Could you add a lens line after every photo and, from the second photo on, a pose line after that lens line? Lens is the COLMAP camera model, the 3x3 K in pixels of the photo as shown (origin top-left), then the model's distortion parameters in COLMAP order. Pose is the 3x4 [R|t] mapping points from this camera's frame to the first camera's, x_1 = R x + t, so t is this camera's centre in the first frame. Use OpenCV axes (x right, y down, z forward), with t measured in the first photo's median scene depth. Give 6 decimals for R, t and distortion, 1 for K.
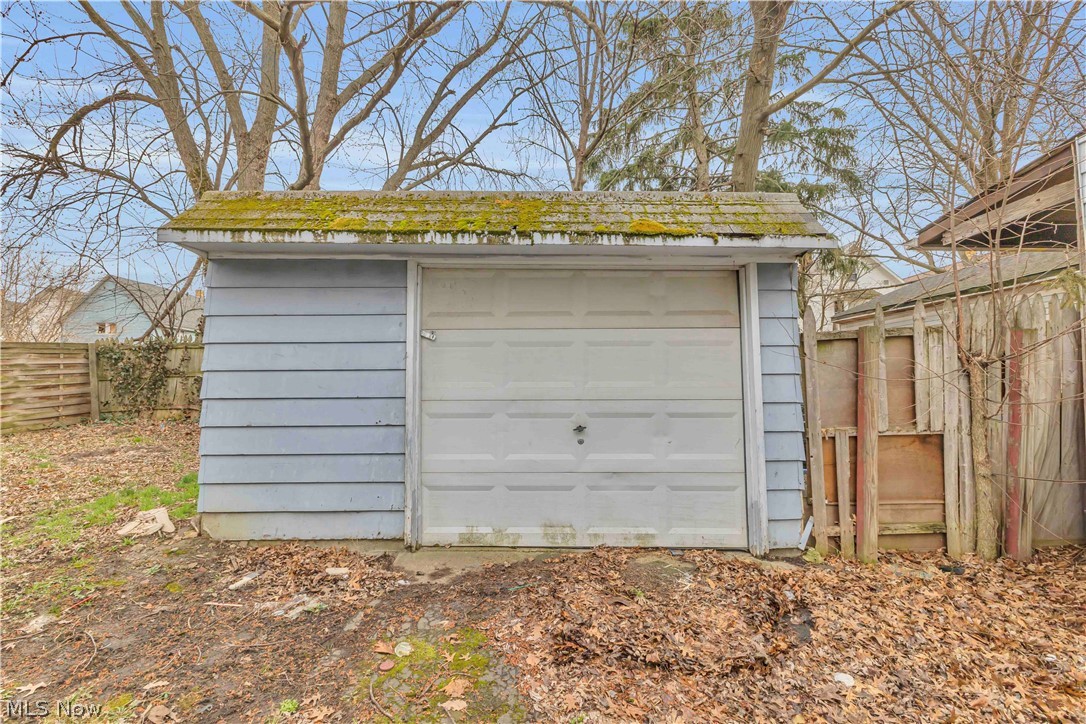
lens RADIAL K [[470.8, 0, 543.7], [0, 470.8, 362.2], [0, 0, 1]] dist [0.009288, -0.001774]
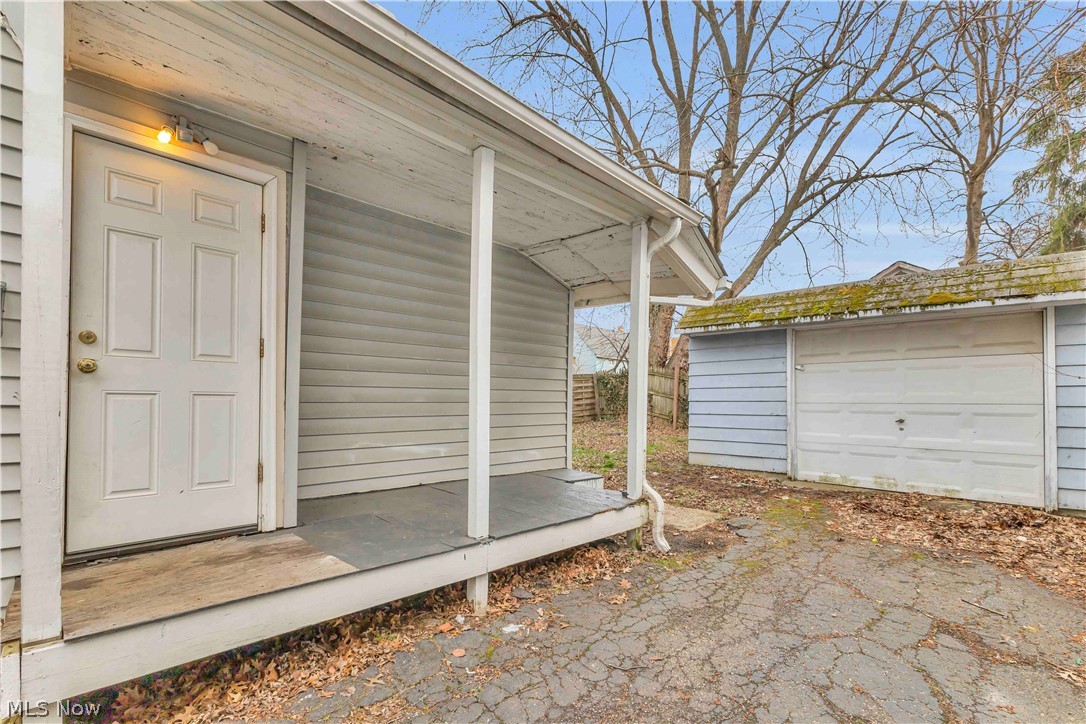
lens RADIAL K [[470.8, 0, 555.9], [0, 470.8, 390.4], [0, 0, 1]] dist [0.009288, -0.001774]
pose [[0.726760, -0.008375, -0.686840, 0.337910], [0.022636, 0.999675, 0.011762, -0.011743], [0.686518, -0.024095, 0.726713, -1.021301]]
